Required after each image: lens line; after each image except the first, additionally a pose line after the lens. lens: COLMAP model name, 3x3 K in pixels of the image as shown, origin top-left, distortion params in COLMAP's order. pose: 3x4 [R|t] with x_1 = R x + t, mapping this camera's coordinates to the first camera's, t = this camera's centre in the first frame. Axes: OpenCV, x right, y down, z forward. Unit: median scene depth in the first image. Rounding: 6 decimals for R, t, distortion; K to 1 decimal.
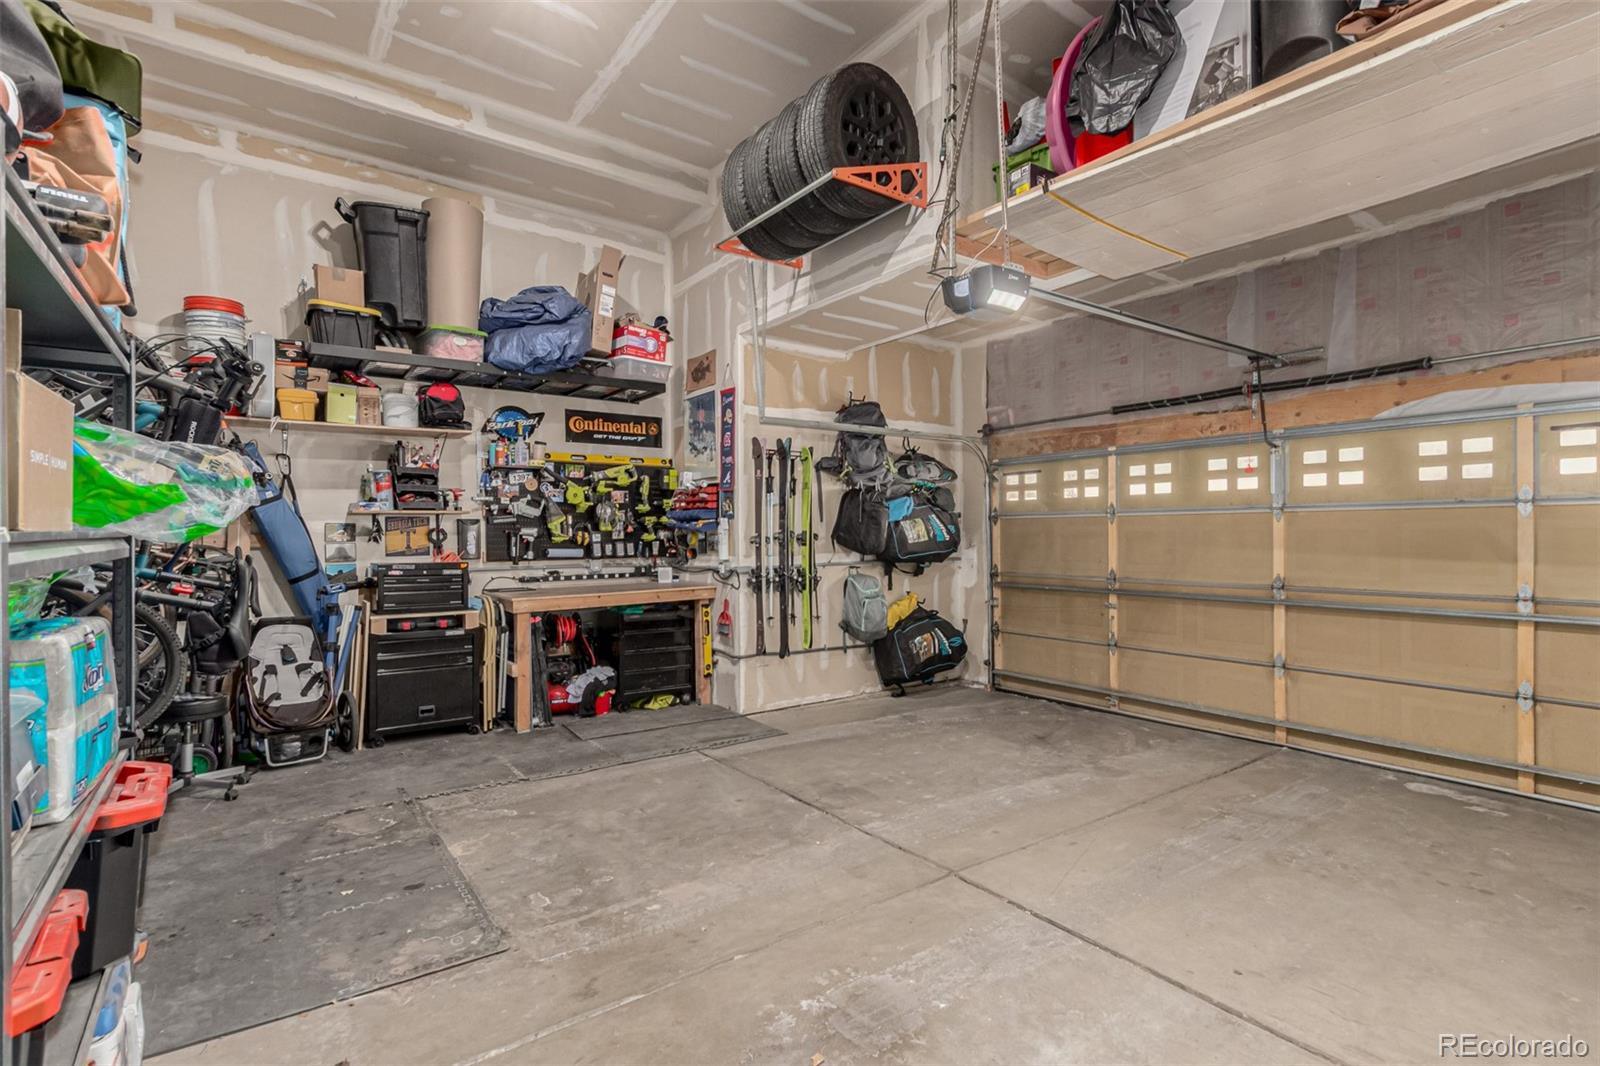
lens RADIAL K [[753.3, 0, 802.9], [0, 753.3, 540.6], [0, 0, 1]] dist [0.009433, -0.000661]
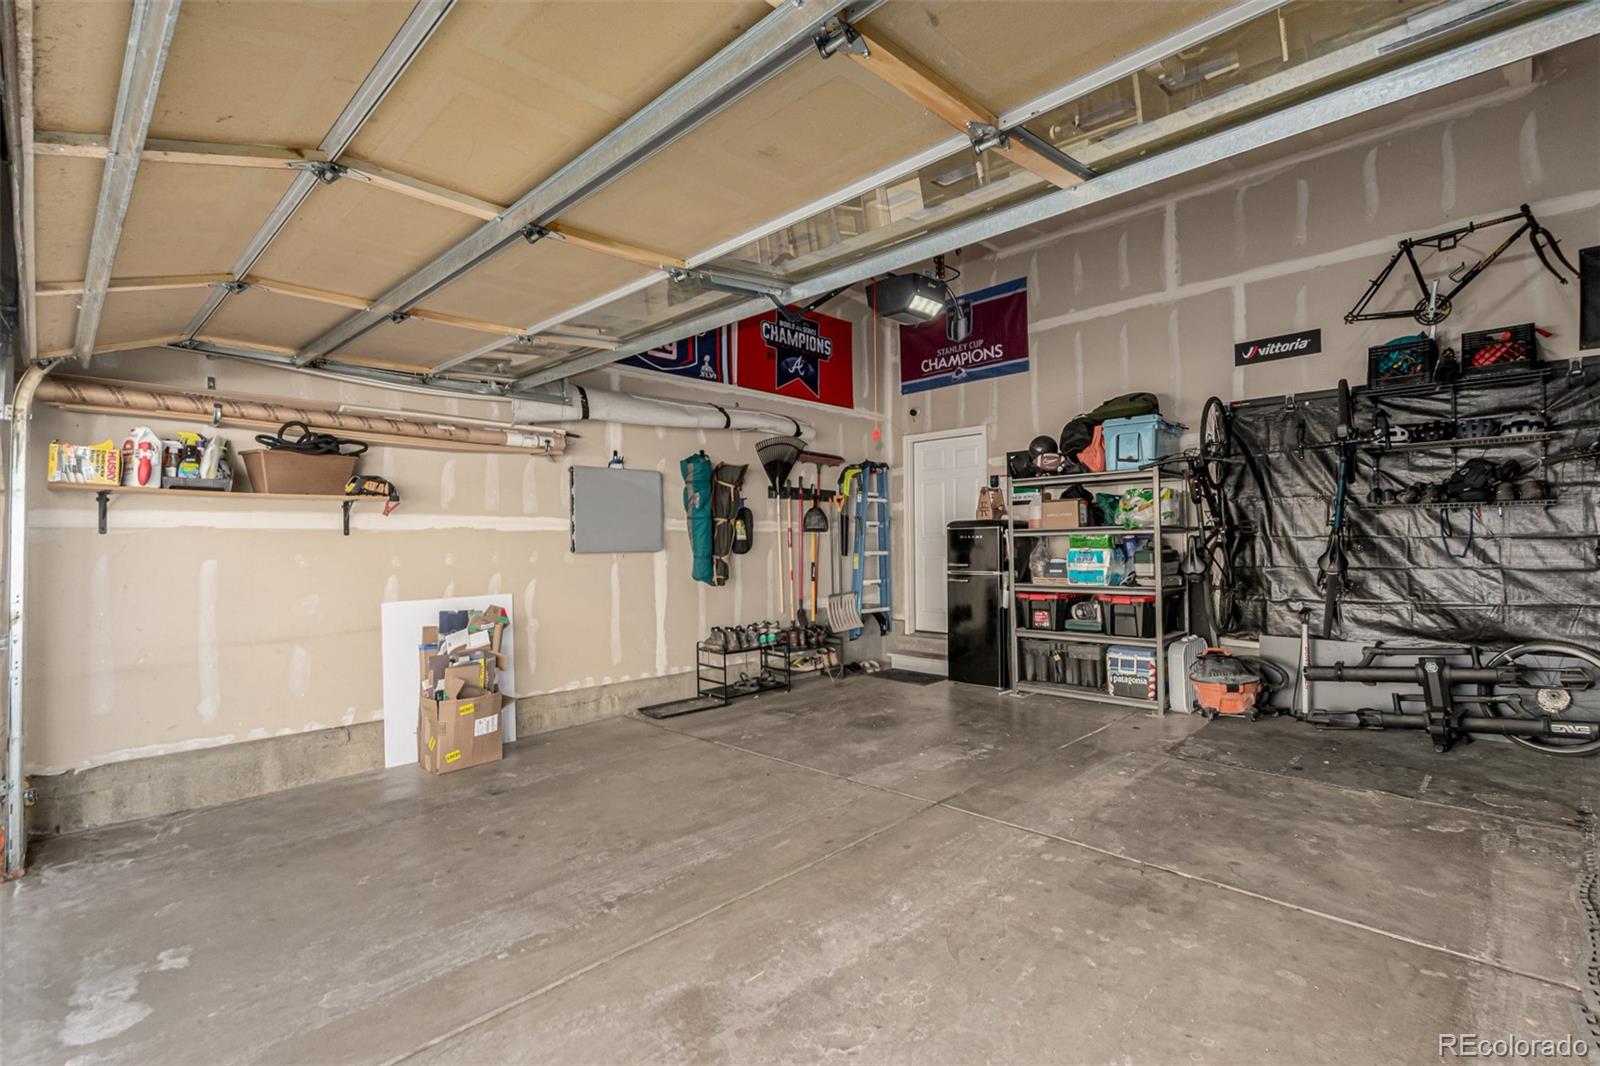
lens RADIAL K [[753.3, 0, 802.9], [0, 753.3, 540.6], [0, 0, 1]] dist [0.009433, -0.000661]
pose [[-0.987454, 0.013282, -0.157345, 0.536726], [0.012546, 0.999905, 0.005671, 0.008160], [0.157405, 0.003626, -0.987527, 1.946725]]
